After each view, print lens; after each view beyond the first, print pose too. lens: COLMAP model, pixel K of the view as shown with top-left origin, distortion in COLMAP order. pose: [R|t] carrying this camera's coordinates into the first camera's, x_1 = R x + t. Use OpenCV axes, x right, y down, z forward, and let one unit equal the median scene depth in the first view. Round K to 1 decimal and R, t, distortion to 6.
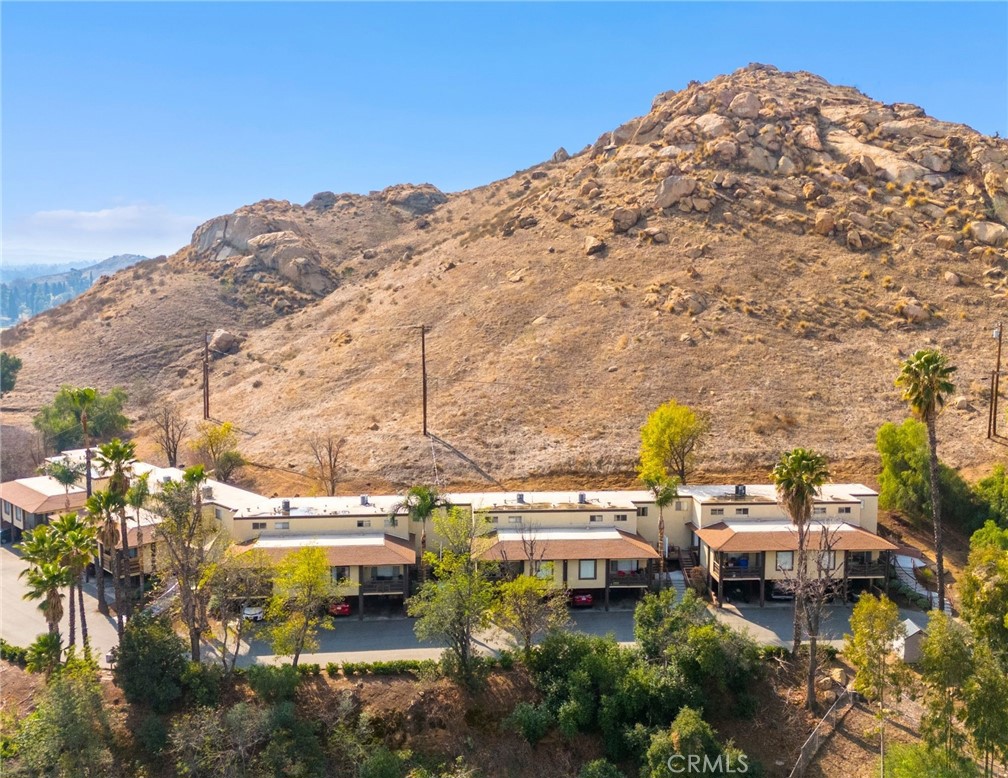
lens RADIAL K [[1032.7, 0, 504.0], [0, 1032.7, 389.0], [0, 0, 1]] dist [0.142975, -0.284438]
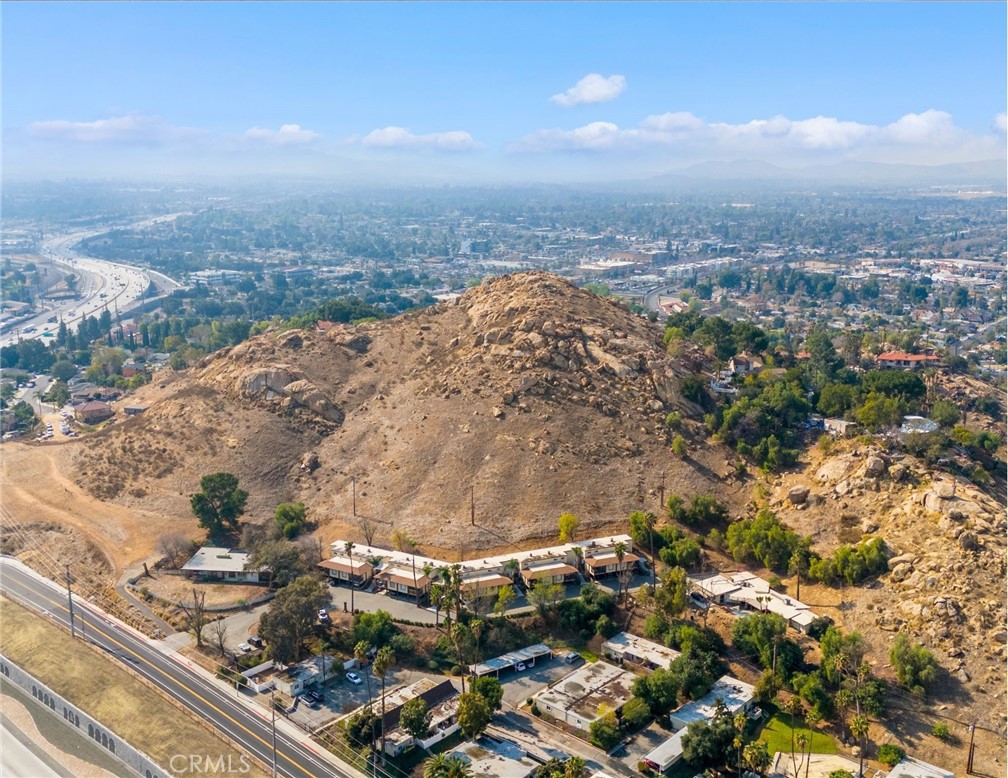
lens RADIAL K [[1032.7, 0, 504.0], [0, 1032.7, 389.0], [0, 0, 1]] dist [0.142975, -0.284438]
pose [[0.952498, -0.070965, 0.296161, -0.580355], [0.040018, 0.993204, 0.109286, -0.450024], [-0.301904, -0.092243, 0.948865, -1.164261]]
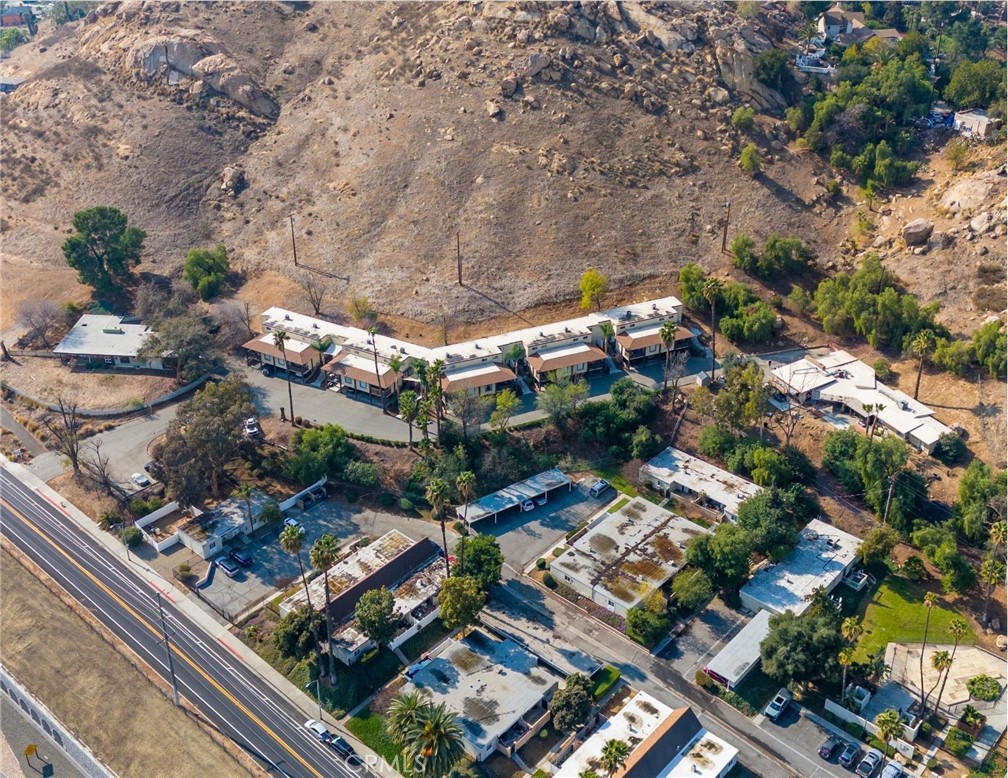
lens RADIAL K [[1134.5, 0, 504.0], [0, 1134.5, 389.0], [0, 0, 1]] dist [0.151094, -0.351650]
pose [[0.951757, -0.164712, 0.258897, -0.435337], [0.044785, 0.909251, 0.413833, -0.489958], [-0.303565, -0.382273, 0.872763, -0.713421]]
